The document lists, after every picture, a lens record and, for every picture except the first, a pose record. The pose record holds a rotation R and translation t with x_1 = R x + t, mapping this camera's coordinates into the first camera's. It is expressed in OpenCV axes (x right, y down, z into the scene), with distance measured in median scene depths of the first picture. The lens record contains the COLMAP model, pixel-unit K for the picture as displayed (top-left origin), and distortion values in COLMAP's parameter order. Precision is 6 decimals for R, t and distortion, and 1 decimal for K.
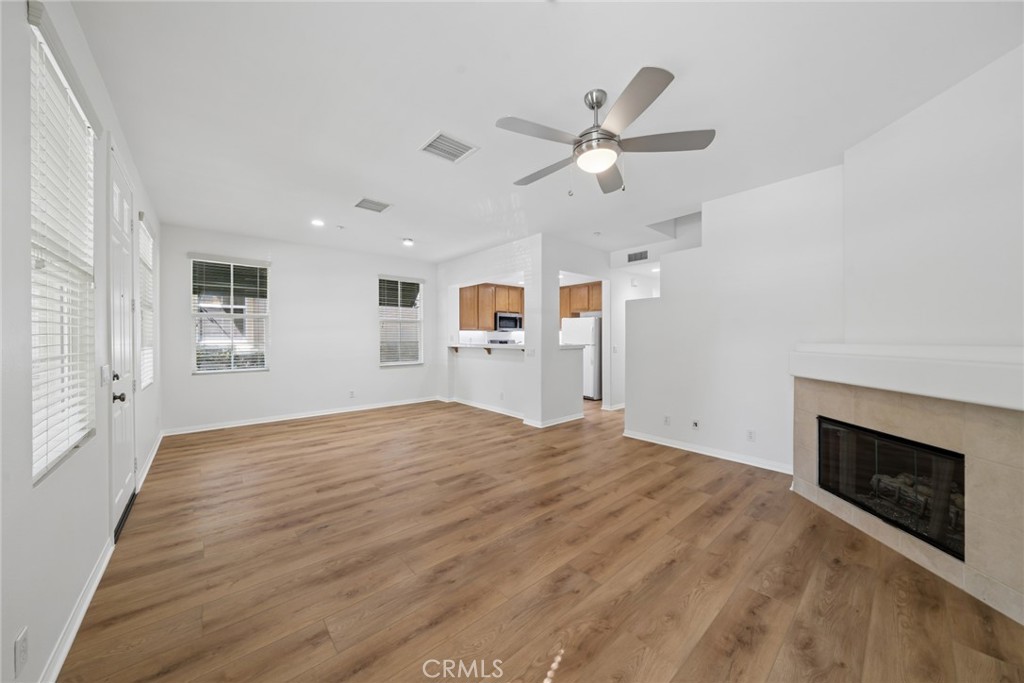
lens RADIAL K [[353.4, 0, 508.0], [0, 353.4, 338.8], [0, 0, 1]] dist [-0.005047, 0.000212]
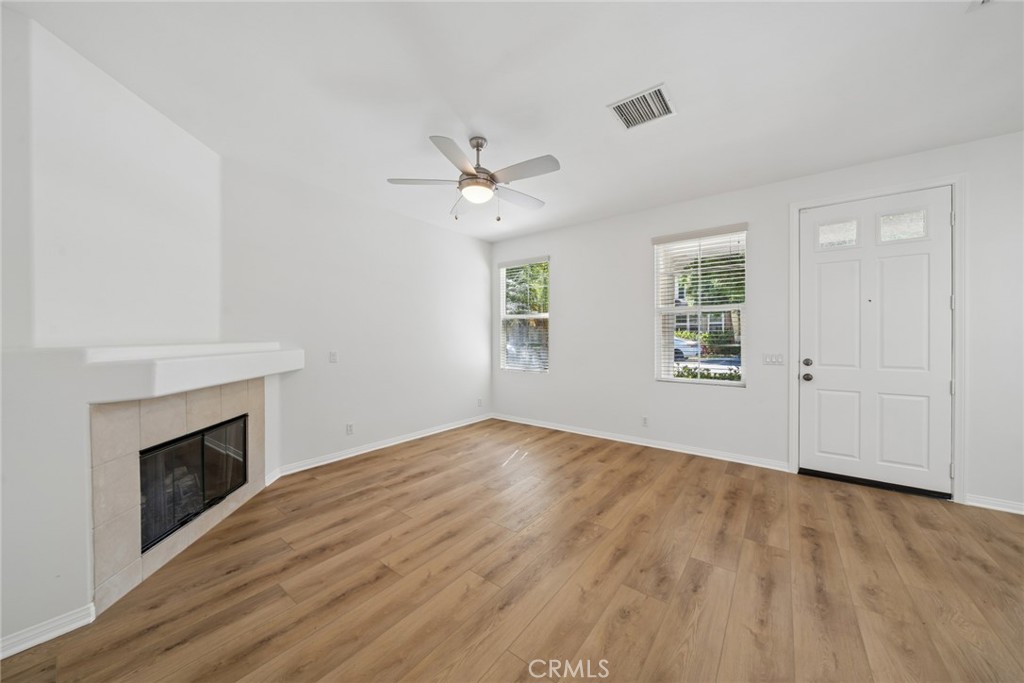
lens RADIAL K [[353.4, 0, 512.8], [0, 353.4, 339.1], [0, 0, 1]] dist [-0.005047, 0.000212]
pose [[-0.978080, 0.002466, -0.208214, 0.303570], [0.000111, 0.999936, 0.011319, -0.006863], [0.208228, 0.011048, -0.978018, 1.744206]]
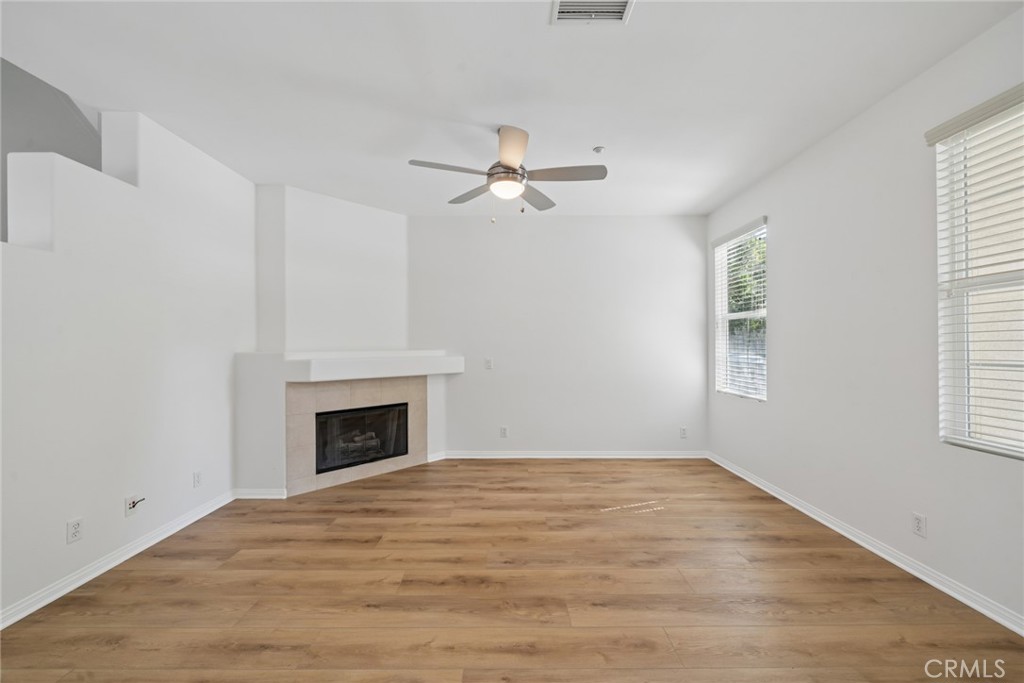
lens RADIAL K [[405.6, 0, 510.4], [0, 405.6, 346.9], [0, 0, 1]] dist [-0.001859, 0.000300]
pose [[-0.762321, 0.000089, 0.647199, -0.458828], [0.005380, 0.999966, 0.006200, -0.006473], [-0.647177, 0.008209, -0.762296, 1.543069]]
